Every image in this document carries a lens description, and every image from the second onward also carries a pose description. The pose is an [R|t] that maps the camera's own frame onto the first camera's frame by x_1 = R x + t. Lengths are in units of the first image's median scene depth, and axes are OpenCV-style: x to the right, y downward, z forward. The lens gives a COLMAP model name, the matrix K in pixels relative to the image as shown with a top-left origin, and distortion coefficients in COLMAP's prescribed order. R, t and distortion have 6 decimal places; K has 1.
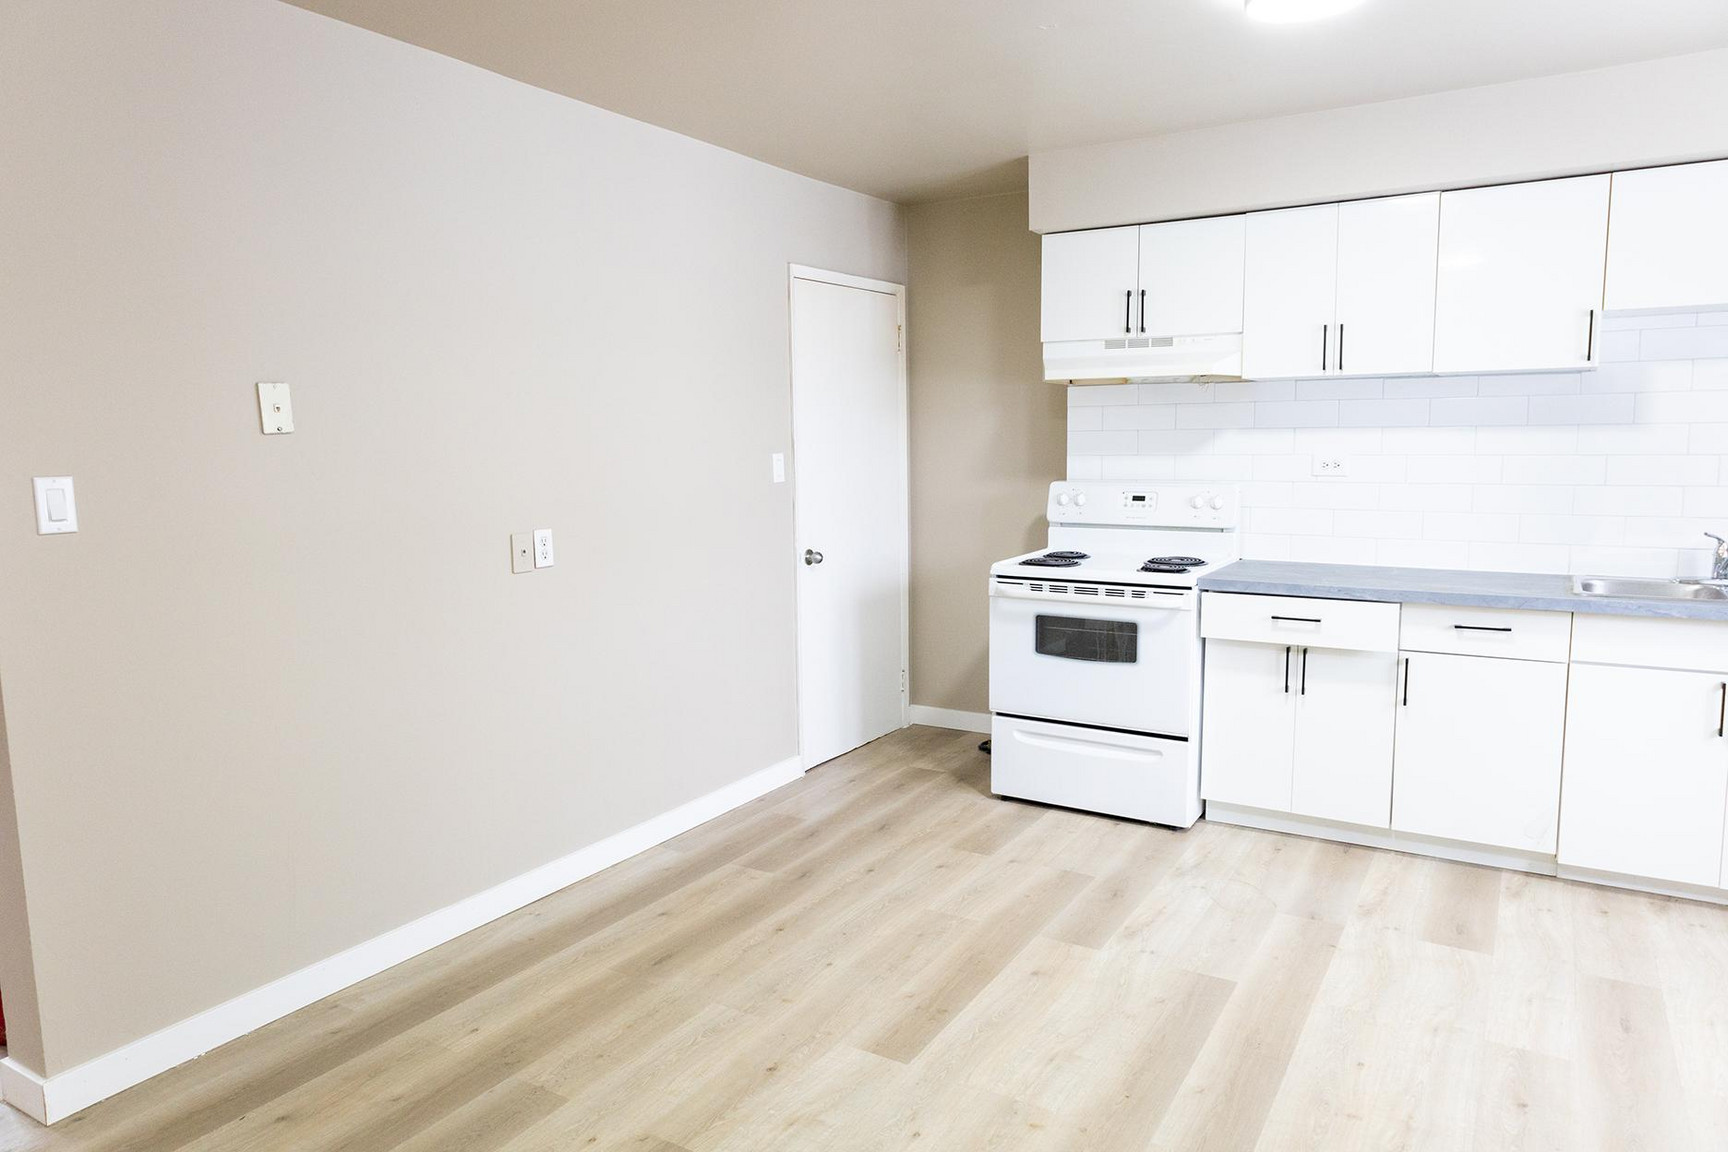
lens RADIAL K [[1133.4, 0, 864.0], [0, 1133.4, 576.0], [0, 0, 1]] dist [0.006333, 0.002196]
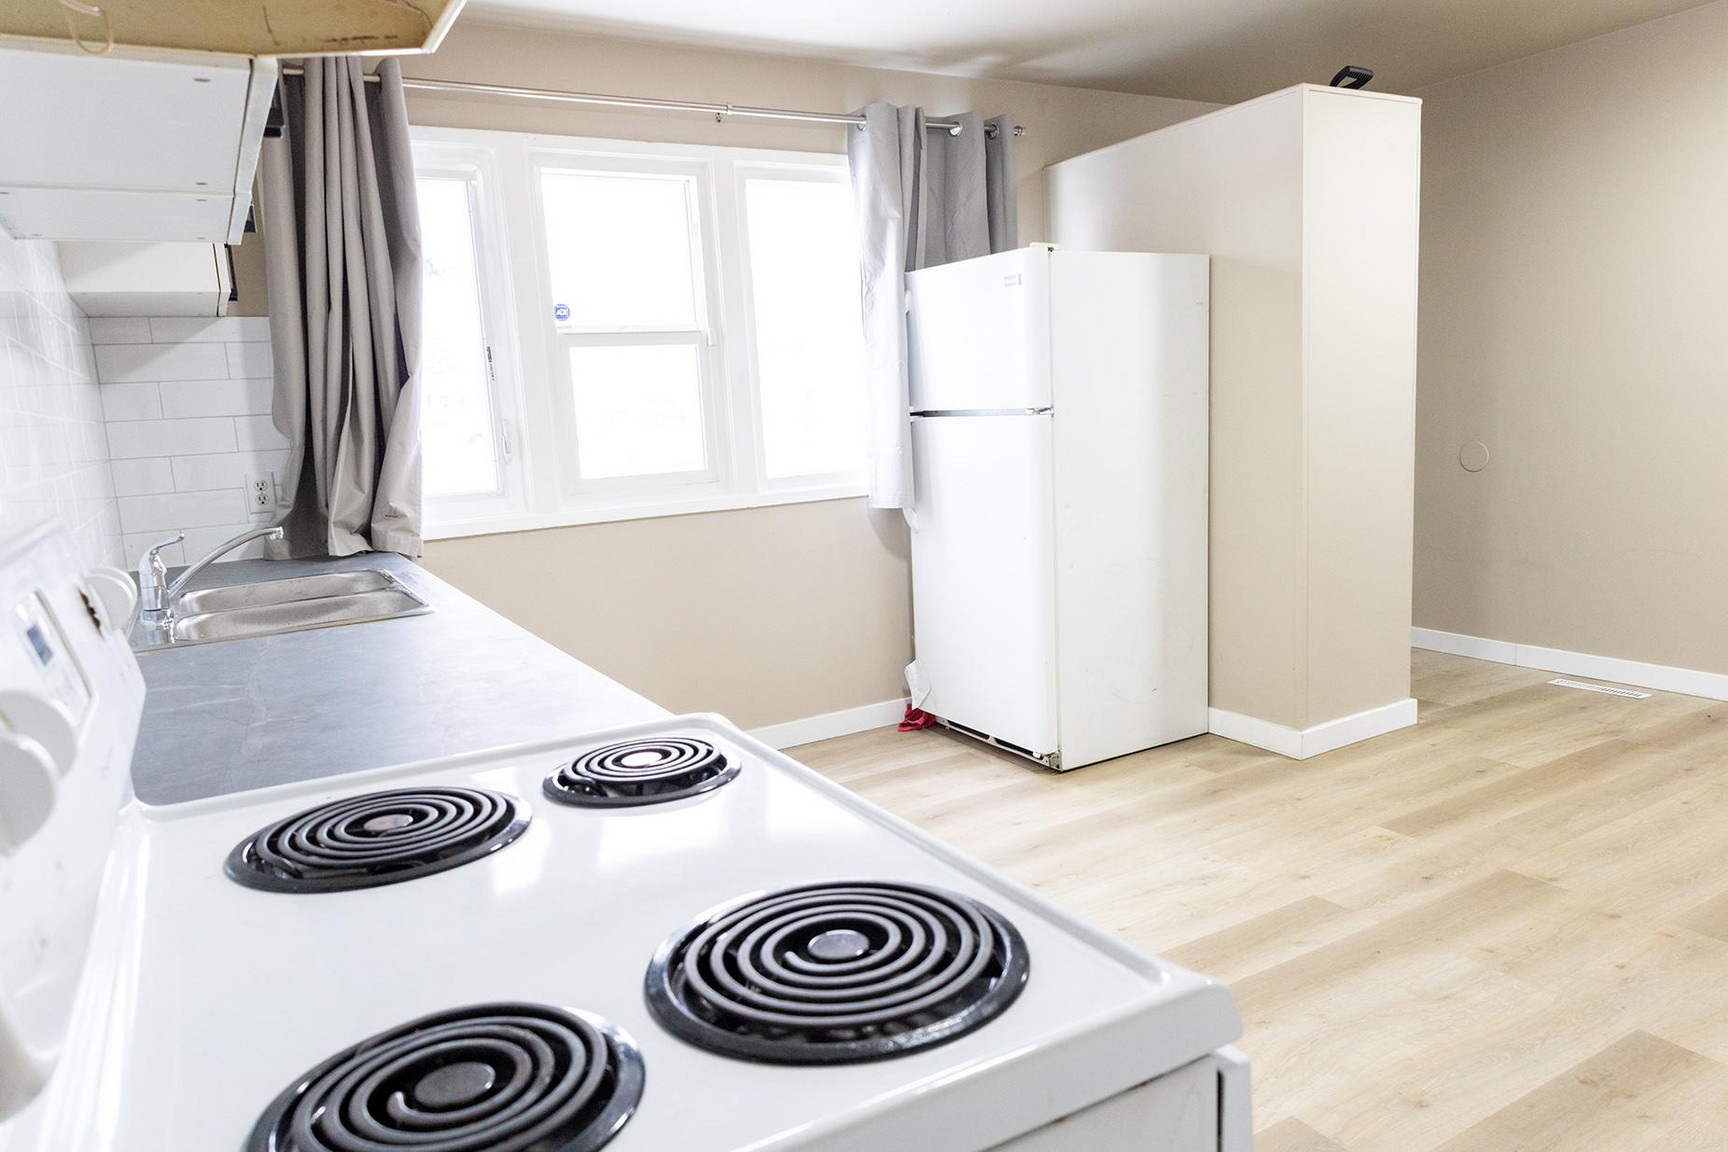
lens RADIAL K [[1133.4, 0, 864.0], [0, 1133.4, 576.0], [0, 0, 1]] dist [0.006333, 0.002196]
pose [[-0.874182, -0.013717, 0.485405, 0.088585], [0.122211, 0.961212, 0.247257, -0.114993], [-0.469968, 0.275469, -0.838598, 1.230809]]
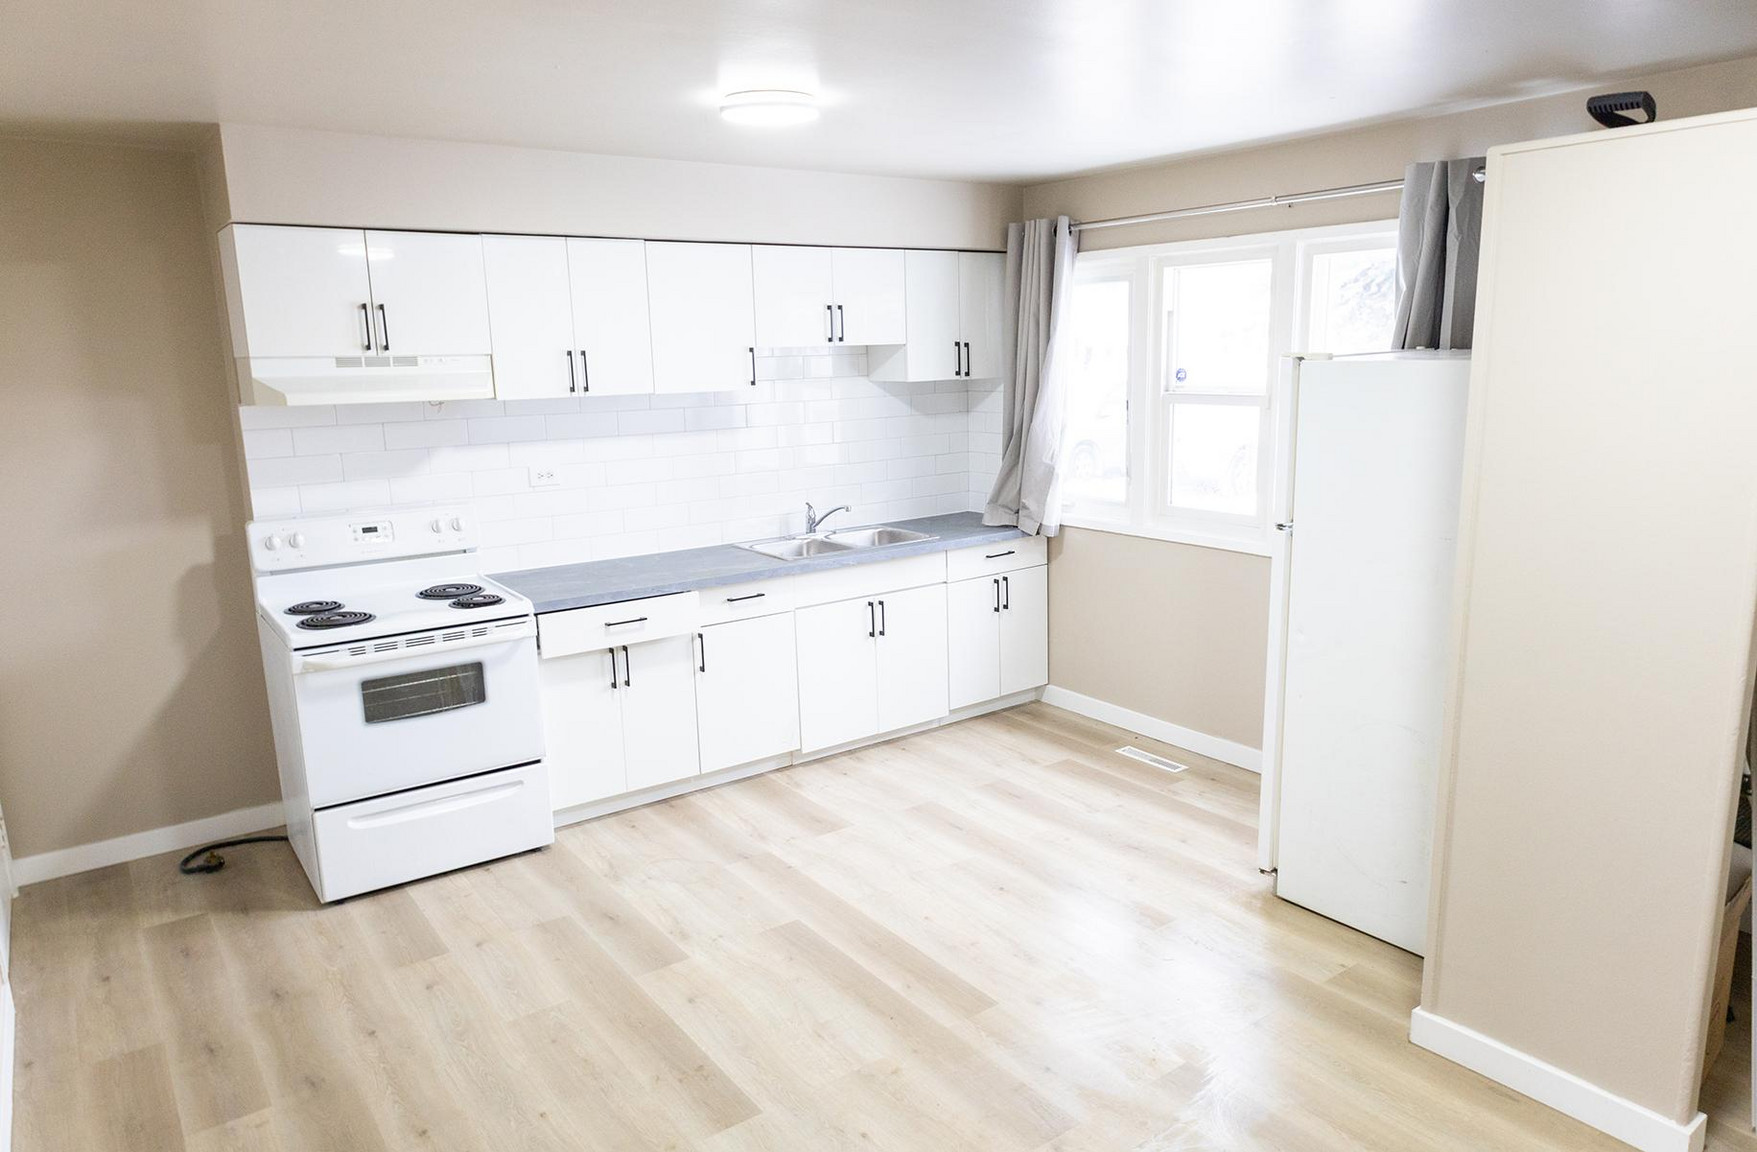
lens RADIAL K [[1160.9, 0, 928.6], [0, 1160.9, 598.0], [0, 0, 1]] dist [0.001598, 0.000739]
pose [[0.366912, -0.194878, 0.909614, -0.513780], [0.127032, 0.979147, 0.158534, -0.121268], [-0.921541, 0.057382, 0.384017, 0.272167]]
